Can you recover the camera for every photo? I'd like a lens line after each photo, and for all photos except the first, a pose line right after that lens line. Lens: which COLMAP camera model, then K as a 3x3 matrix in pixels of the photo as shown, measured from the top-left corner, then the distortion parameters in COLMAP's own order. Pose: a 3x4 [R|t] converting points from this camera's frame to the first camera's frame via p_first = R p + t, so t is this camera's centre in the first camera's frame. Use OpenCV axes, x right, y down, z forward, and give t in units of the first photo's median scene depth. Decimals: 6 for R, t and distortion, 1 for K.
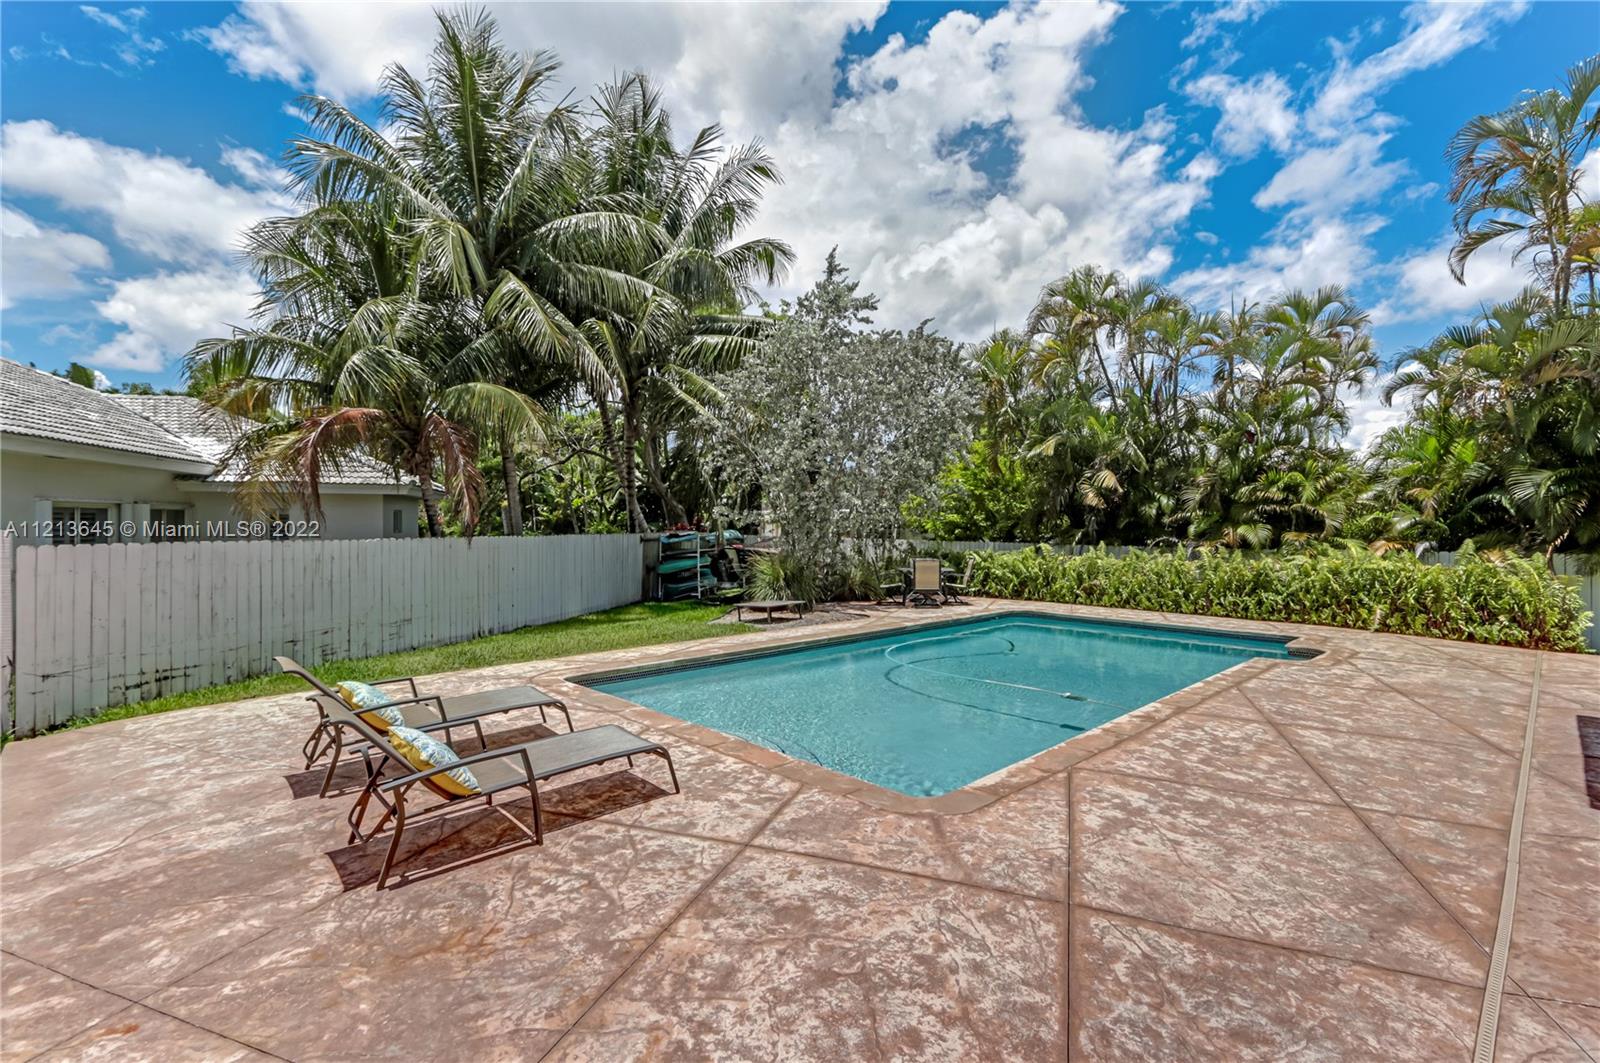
lens RADIAL K [[736.7, 0, 800.1], [0, 736.7, 526.1], [0, 0, 1]] dist [0.000268, 0.000762]
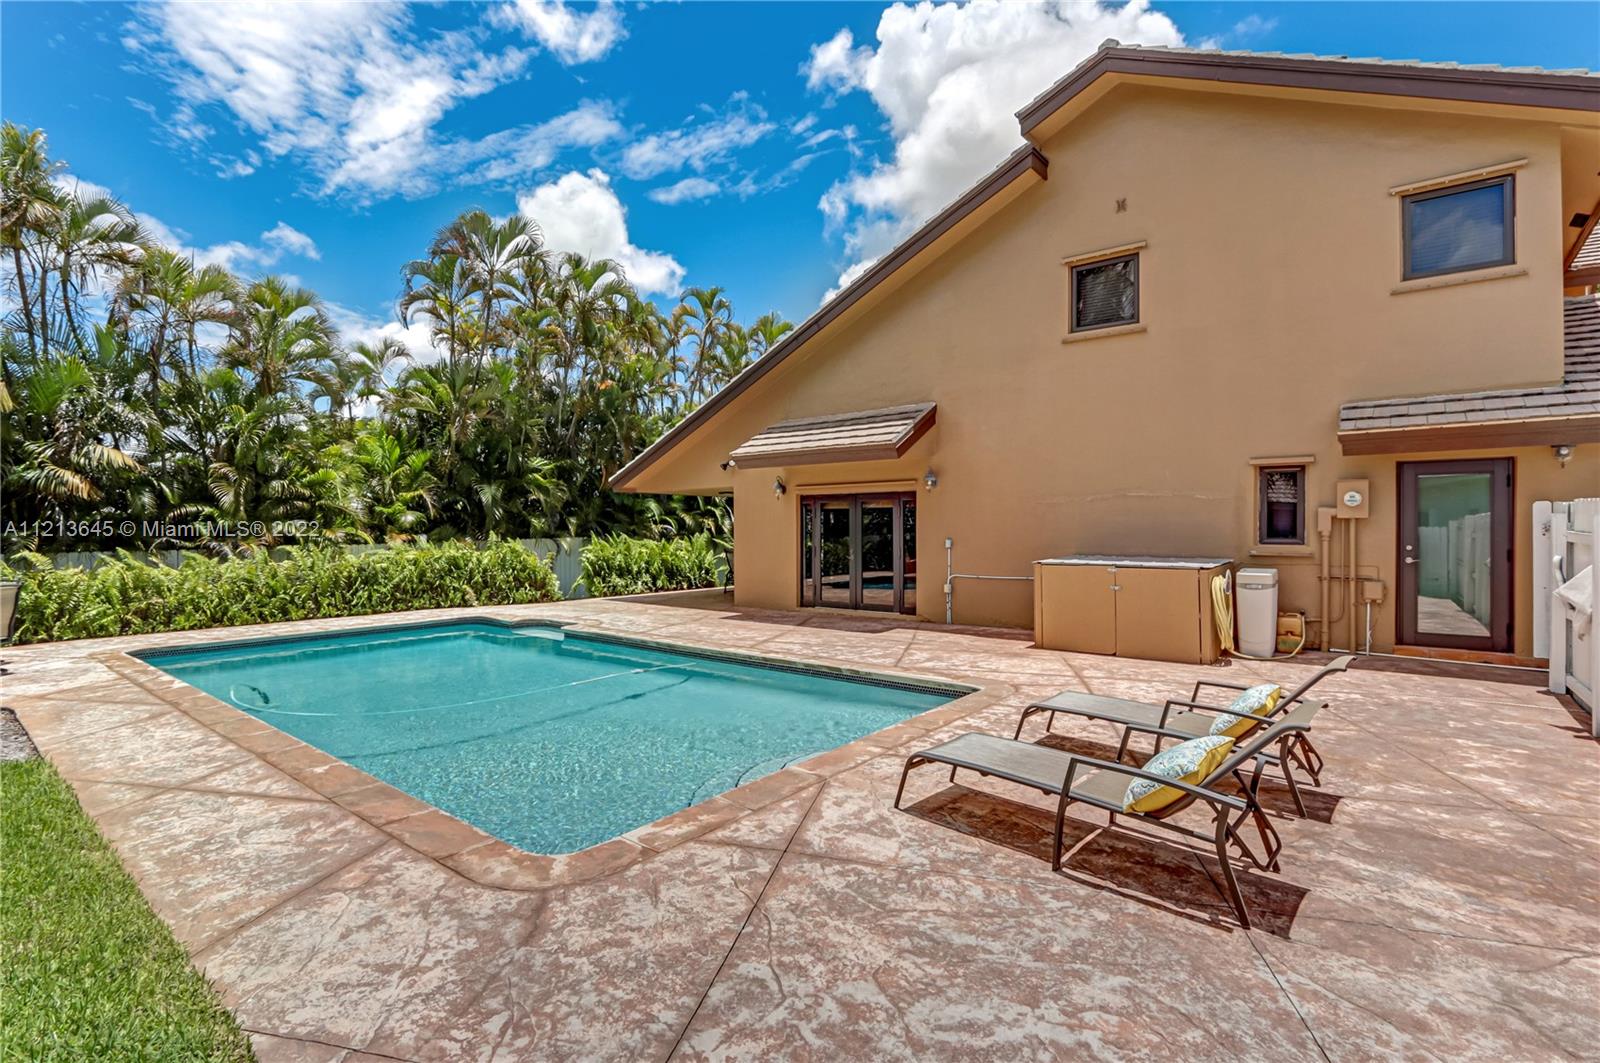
lens RADIAL K [[736.7, 0, 800.6], [0, 736.7, 530.9], [0, 0, 1]] dist [0.000268, 0.000762]
pose [[-0.125694, -0.008563, 0.992032, -1.341632], [0.006754, 0.999932, 0.009487, 0.021608], [-0.992046, 0.007893, -0.125628, 1.593857]]
